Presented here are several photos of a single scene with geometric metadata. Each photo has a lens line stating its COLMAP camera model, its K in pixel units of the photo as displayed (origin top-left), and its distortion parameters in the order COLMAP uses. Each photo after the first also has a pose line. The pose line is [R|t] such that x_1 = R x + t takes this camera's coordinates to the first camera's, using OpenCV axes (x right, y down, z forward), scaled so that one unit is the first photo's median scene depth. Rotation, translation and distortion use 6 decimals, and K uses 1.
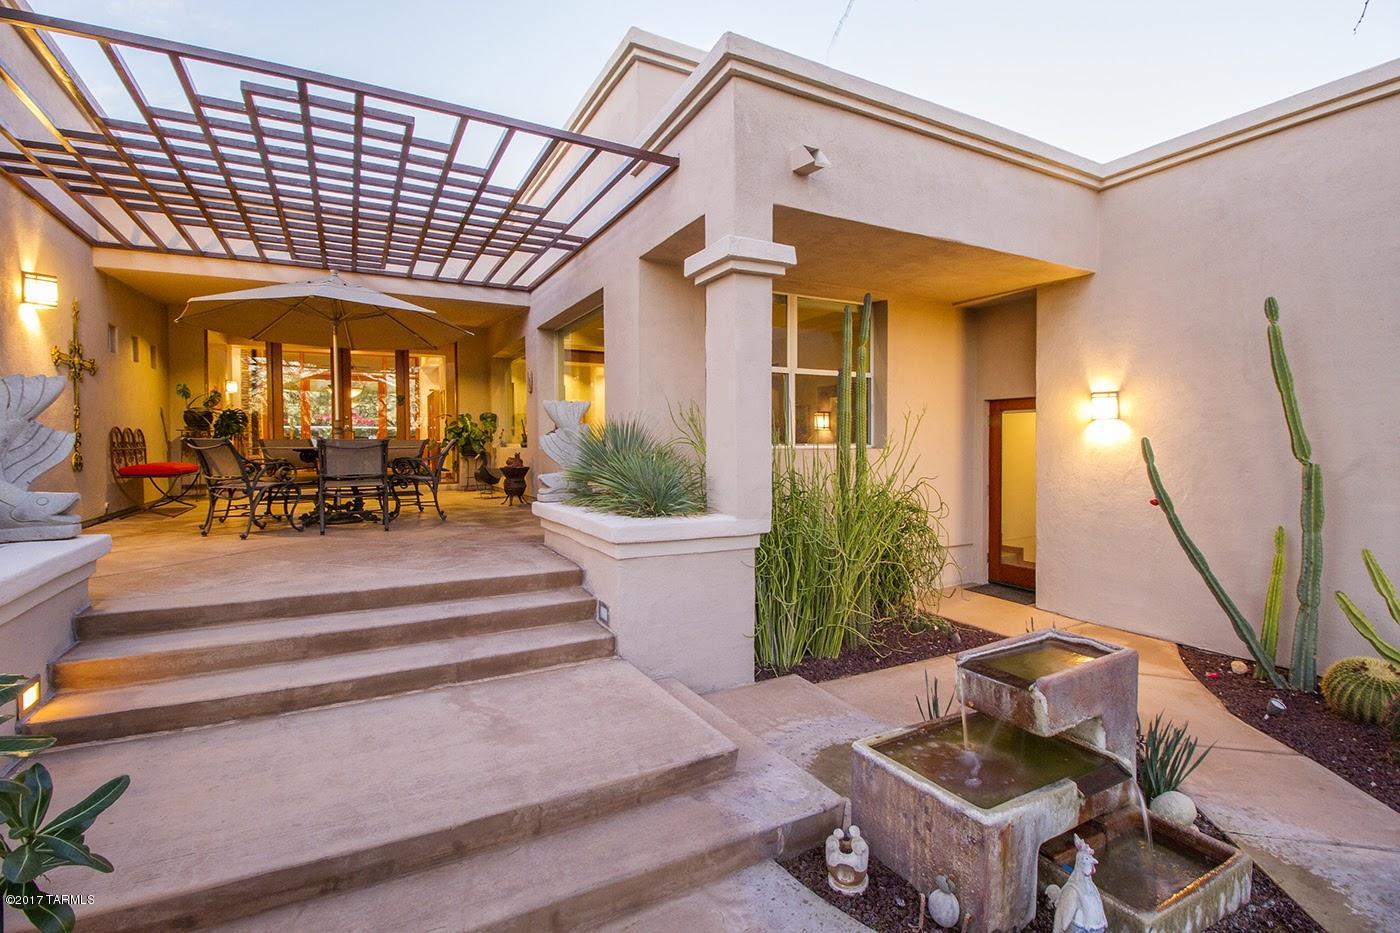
lens RADIAL K [[647.3, 0, 688.3], [0, 647.3, 458.8], [0, 0, 1]] dist [0.012865, -0.014533]
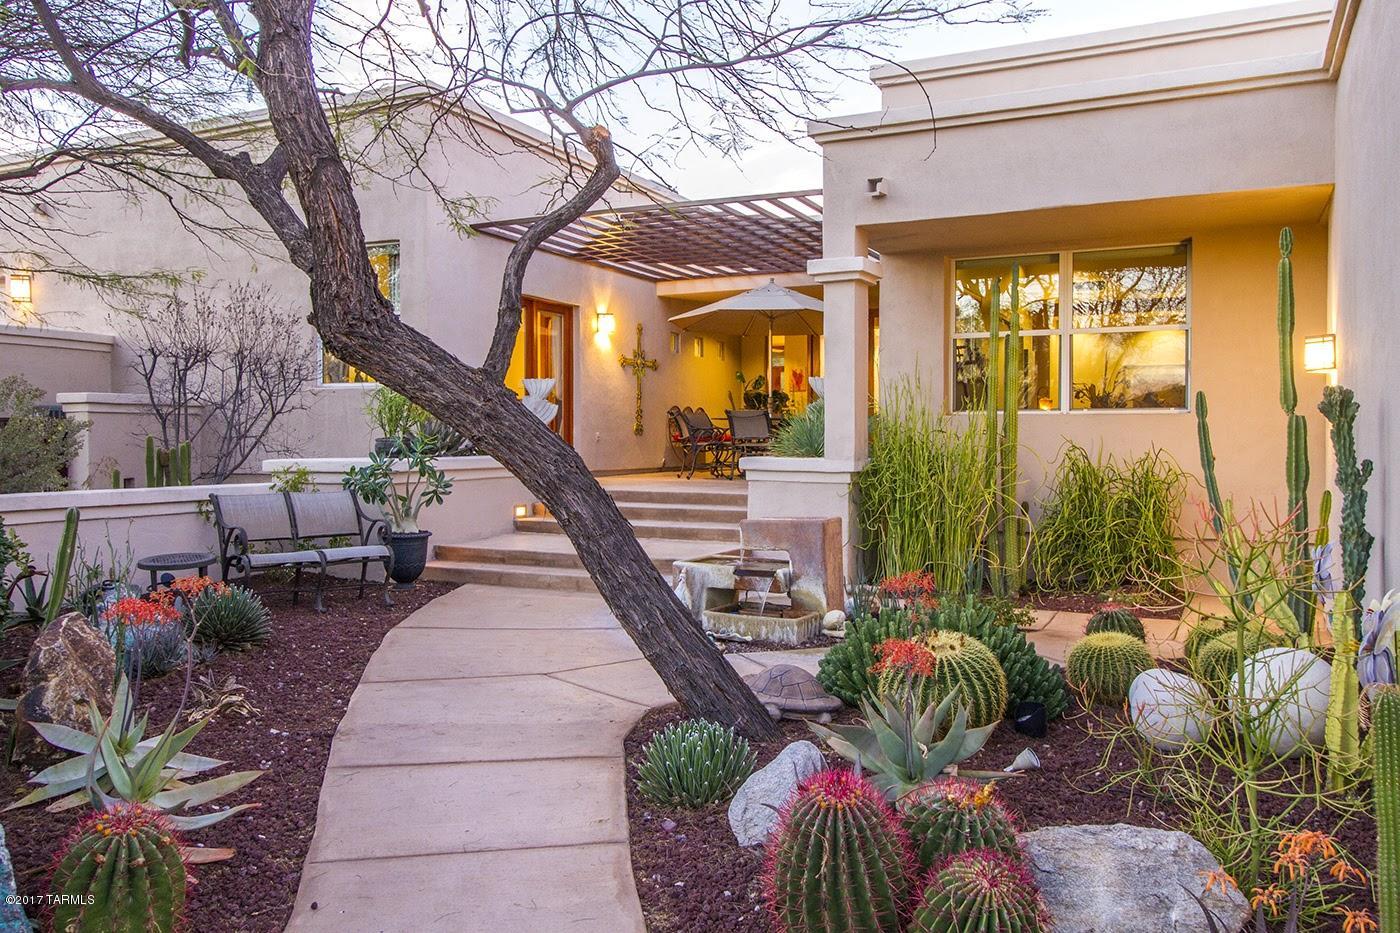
lens RADIAL K [[1105.7, 0, 700.0], [0, 1105.7, 466.5], [0, 0, 1]] dist [0.001924, -0.000199]
pose [[0.589102, 0.025086, -0.807669, 1.168248], [-0.027059, 0.999570, 0.011310, 0.057915], [0.807605, 0.015192, 0.589528, -0.390395]]
